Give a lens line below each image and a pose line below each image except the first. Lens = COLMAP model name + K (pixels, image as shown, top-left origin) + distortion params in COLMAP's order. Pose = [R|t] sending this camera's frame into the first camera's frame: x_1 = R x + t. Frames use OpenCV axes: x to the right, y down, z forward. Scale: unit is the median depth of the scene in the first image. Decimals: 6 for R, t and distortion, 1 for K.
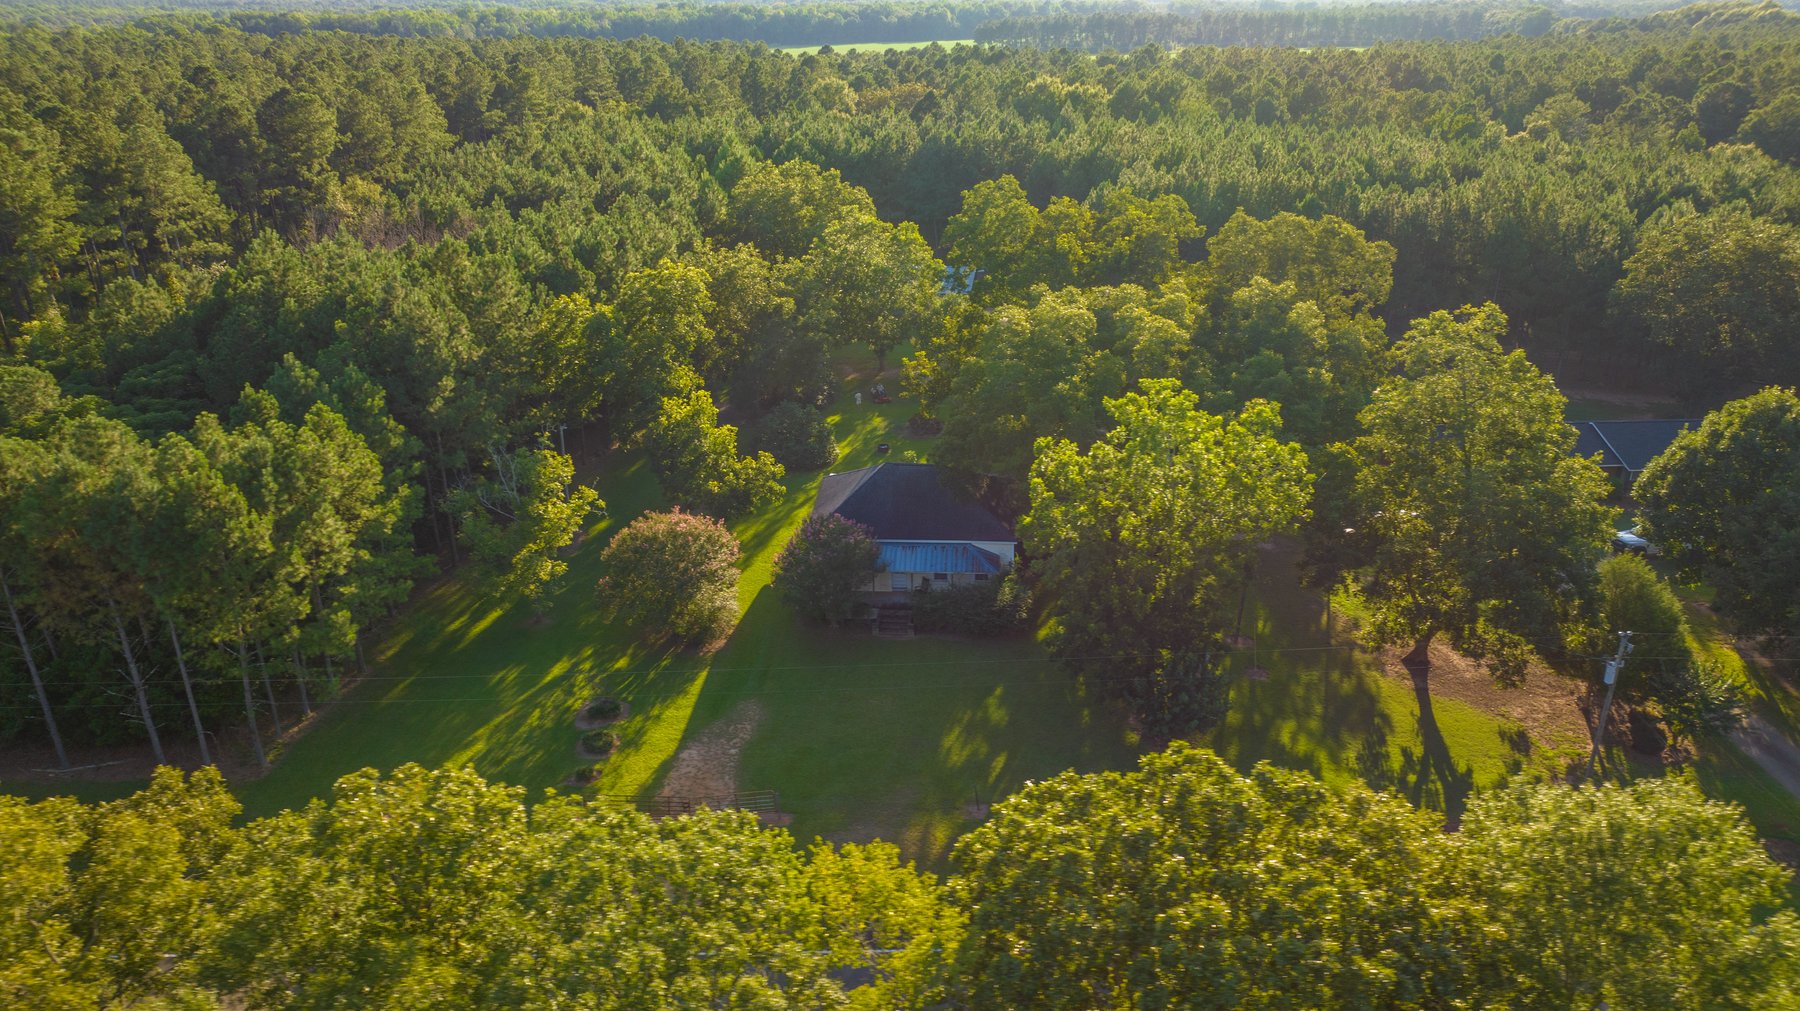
lens RADIAL K [[1230.6, 0, 900.0], [0, 1230.6, 505.5], [0, 0, 1]] dist [-0.053348, 0.056558]
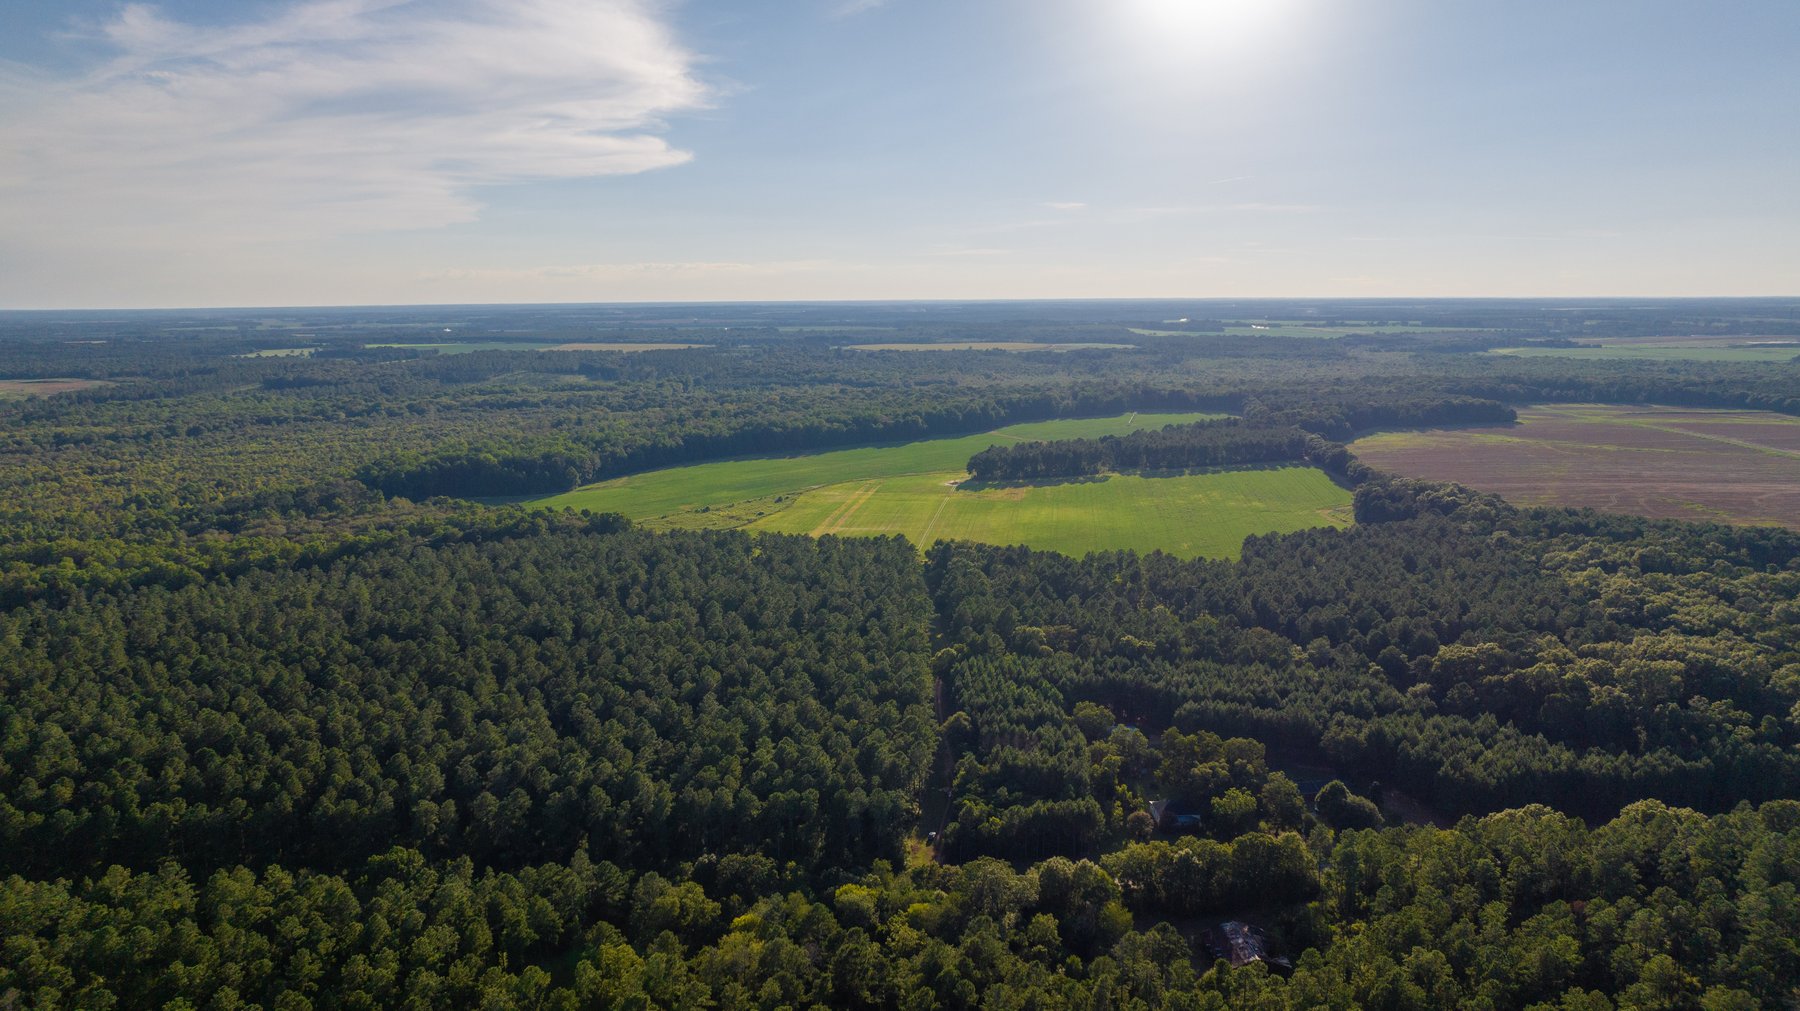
lens RADIAL K [[1230.6, 0, 900.0], [0, 1230.6, 505.5], [0, 0, 1]] dist [-0.053348, 0.056558]
pose [[0.994876, -0.003213, 0.101051, -1.854631], [0.025673, 0.974763, -0.221761, -0.143467], [-0.097788, 0.223219, 0.969851, -4.606746]]
